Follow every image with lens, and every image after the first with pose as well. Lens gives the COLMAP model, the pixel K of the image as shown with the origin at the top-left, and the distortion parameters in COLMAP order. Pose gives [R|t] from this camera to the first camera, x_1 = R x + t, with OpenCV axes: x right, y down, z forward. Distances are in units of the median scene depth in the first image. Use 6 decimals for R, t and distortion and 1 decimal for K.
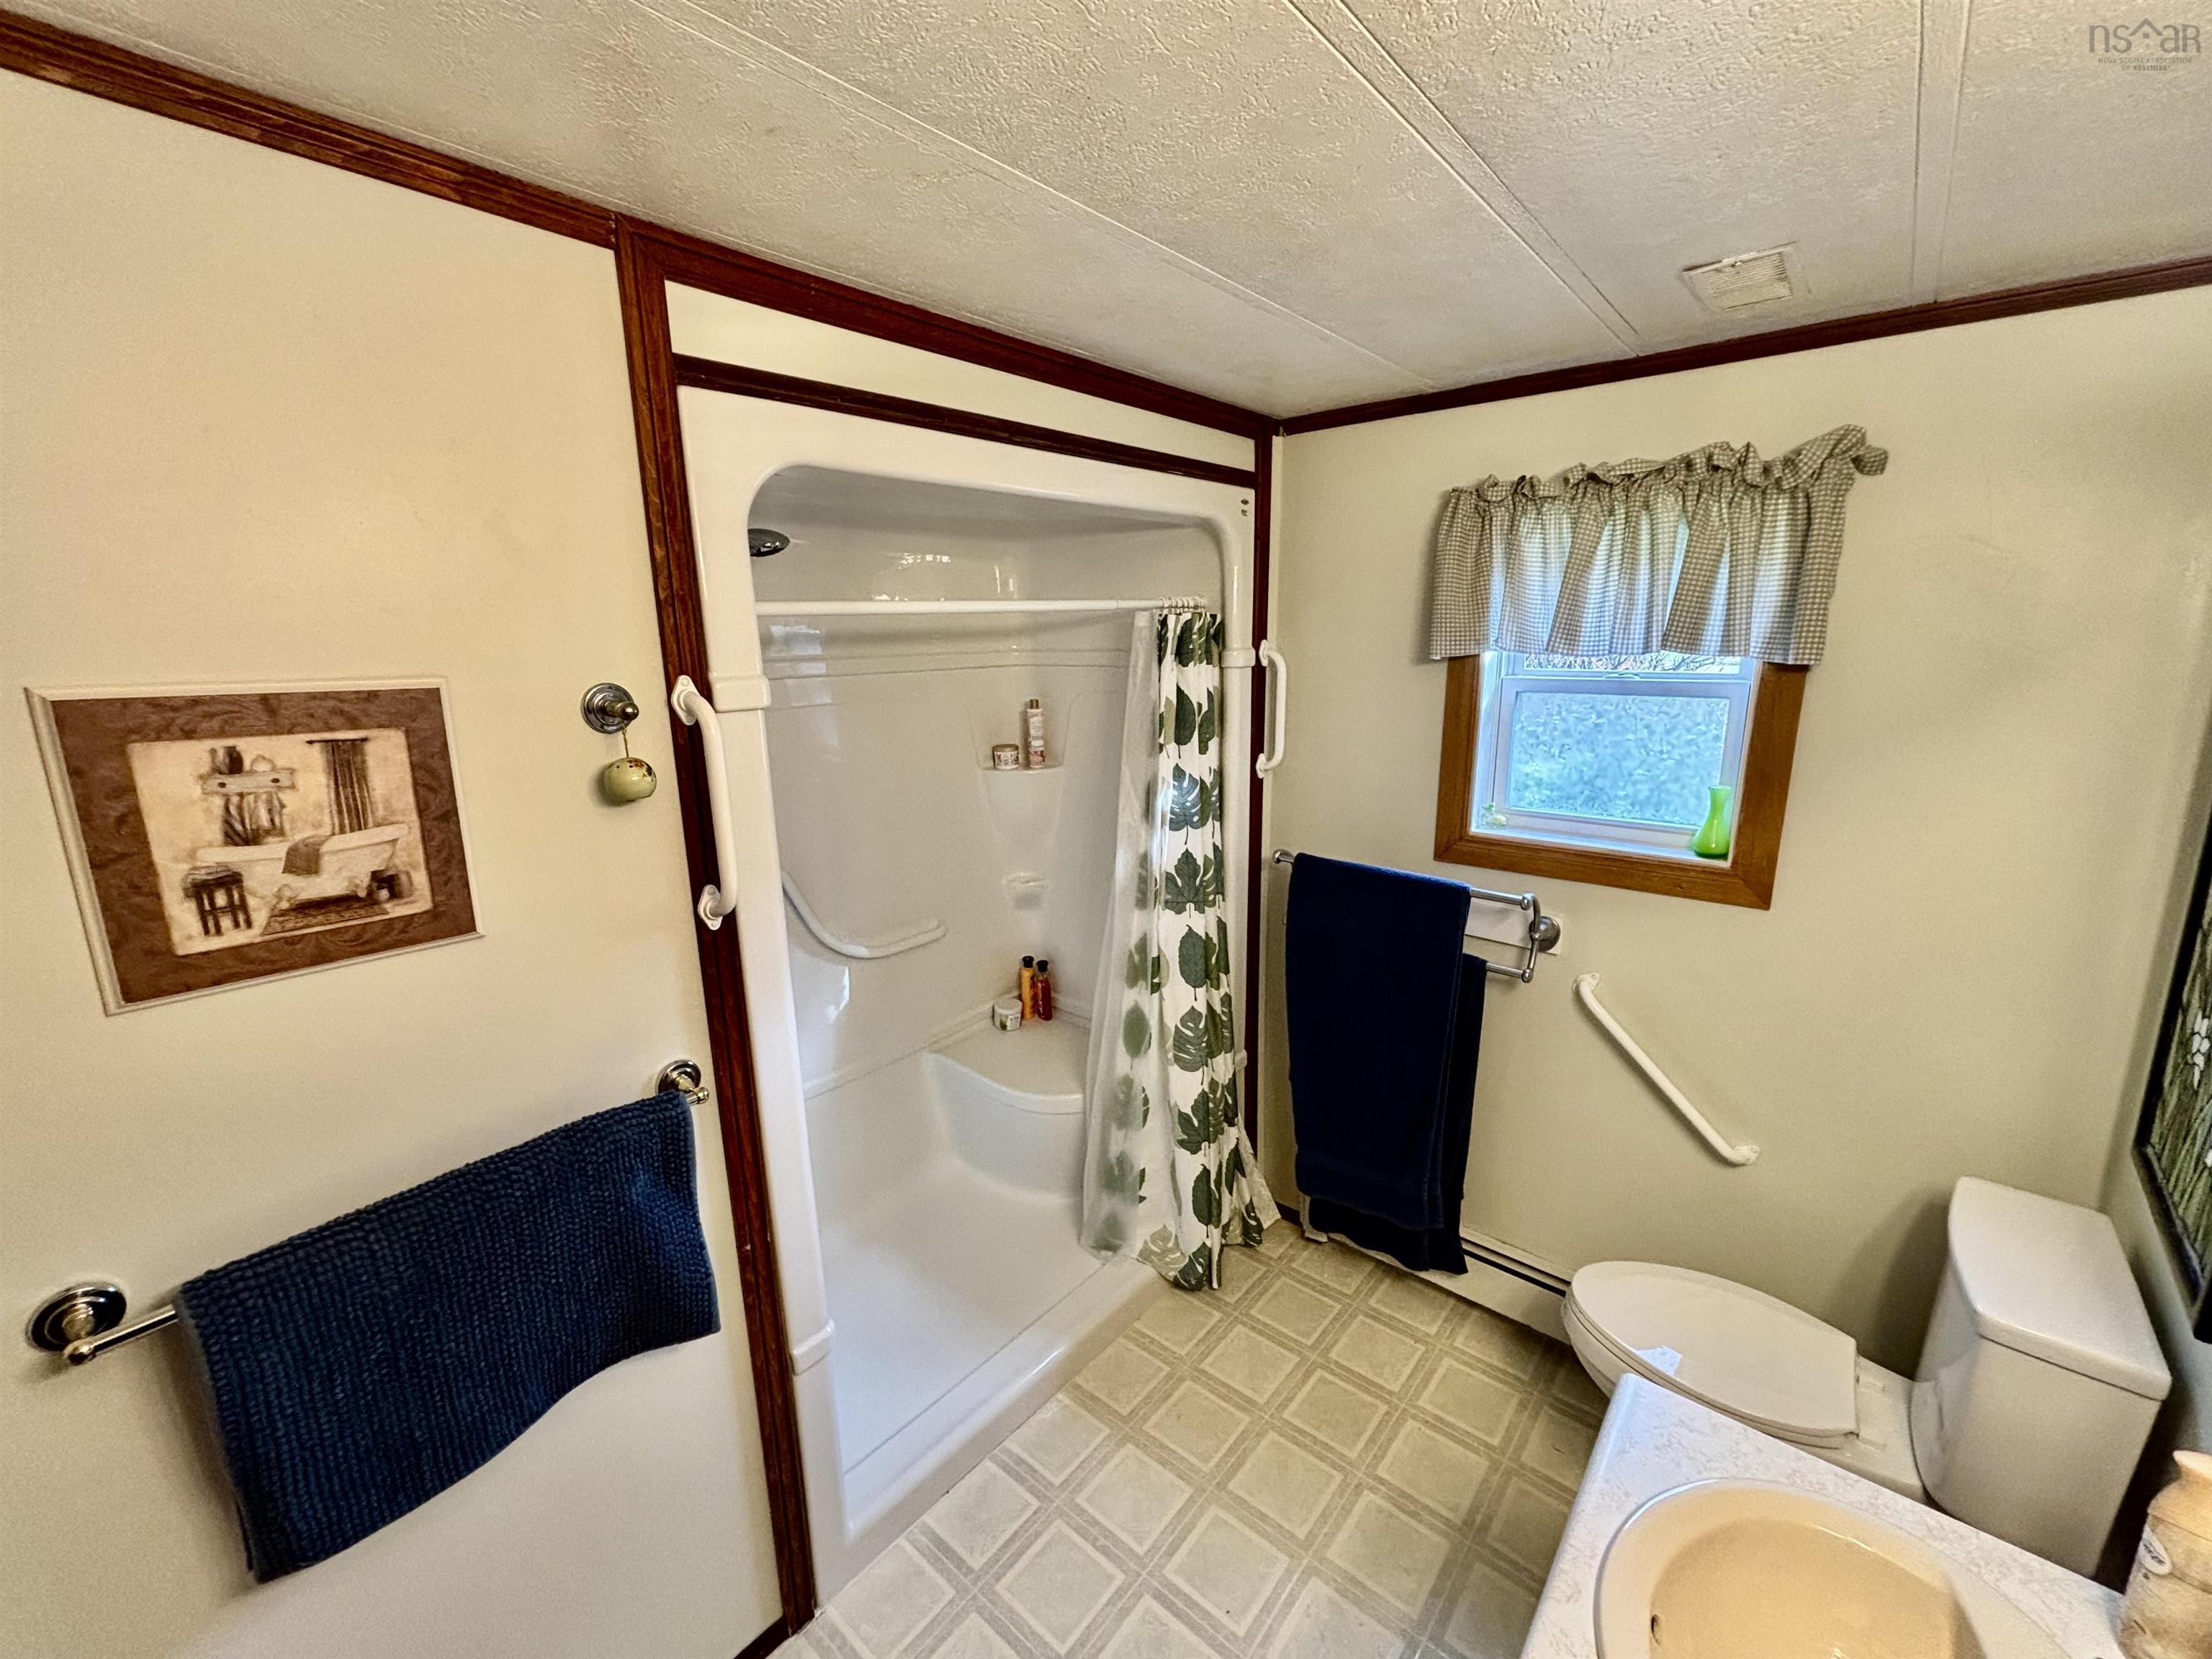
lens RADIAL K [[898.0, 0, 1099.8], [0, 898.0, 833.7], [0, 0, 1]] dist [-0.003174, 0.000149]
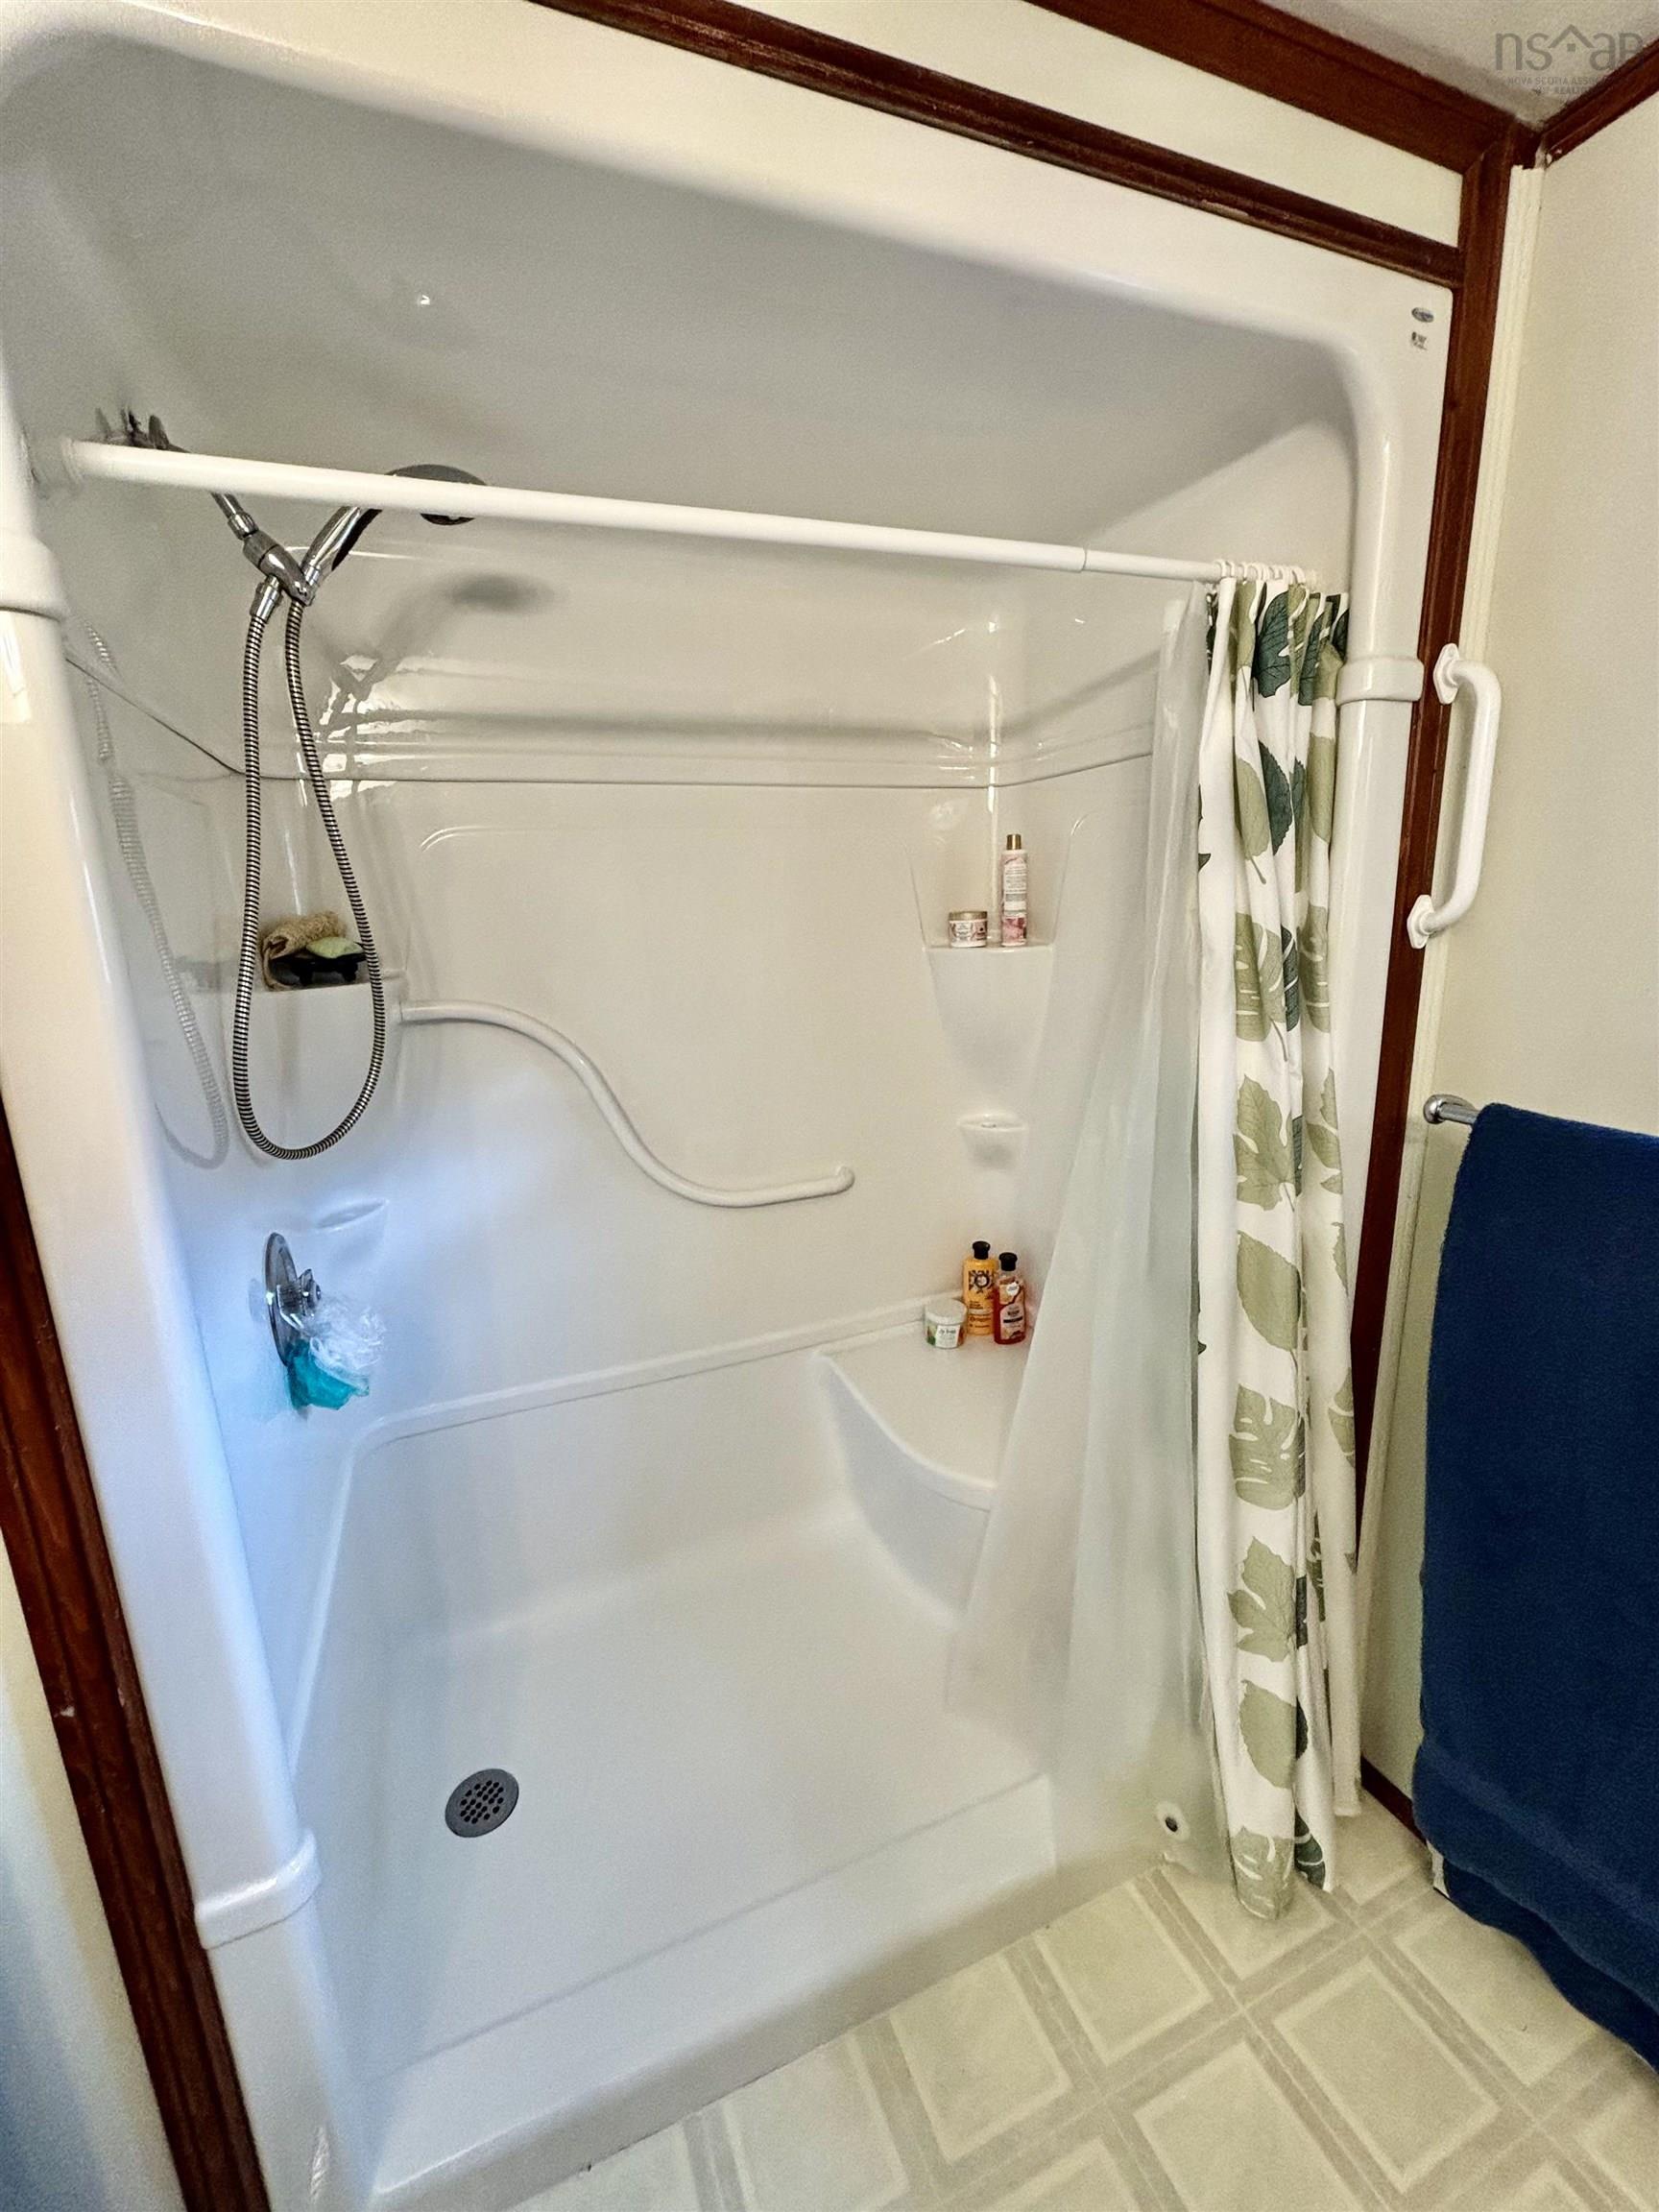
lens RADIAL K [[899.6, 0, 829.5], [0, 899.6, 1106.0], [0, 0, 1]] dist [-0.005793, 0.000117]
pose [[0.892631, 0.088794, -0.441956, 0.123504], [-0.086705, 0.995921, 0.024971, 0.040052], [0.442370, 0.016030, 0.896689, 0.448877]]
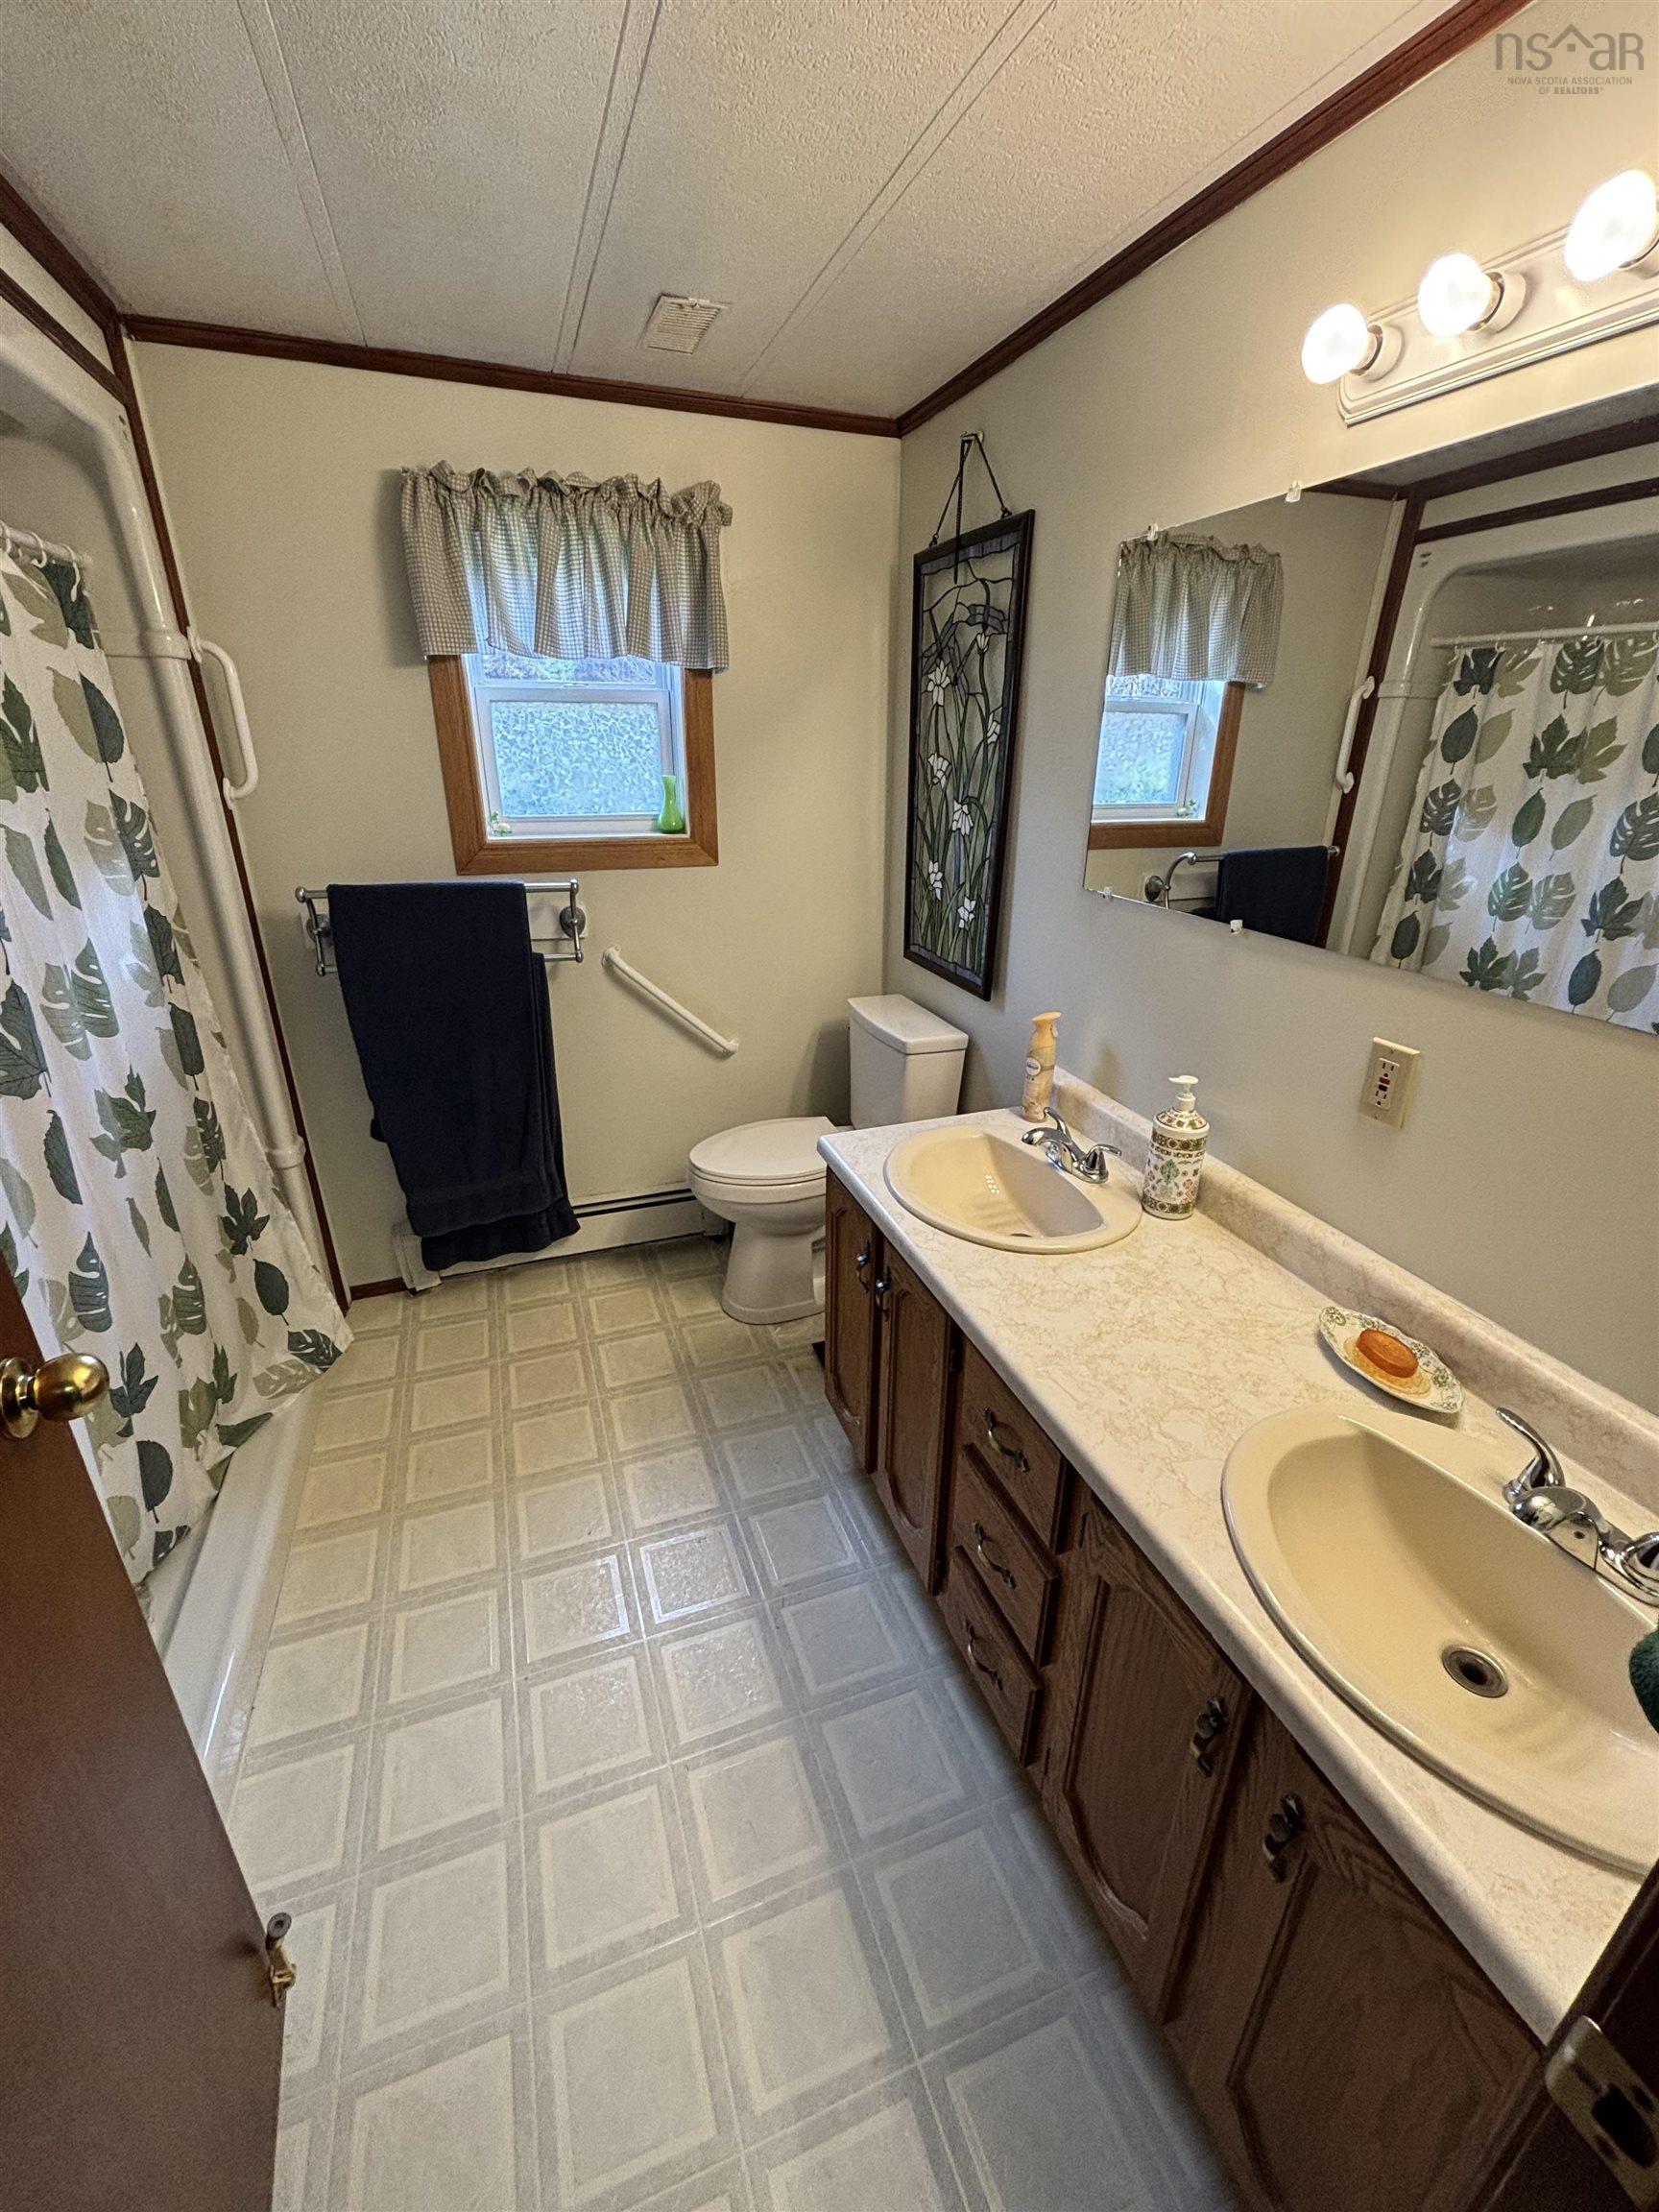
lens RADIAL K [[898.0, 0, 821.0], [0, 898.0, 1097.8], [0, 0, 1]] dist [-0.003174, 0.000149]
pose [[0.494975, -0.309182, 0.812039, -0.322464], [0.178868, 0.950792, 0.252983, 0.082050], [-0.850298, 0.020028, 0.525921, 0.105853]]
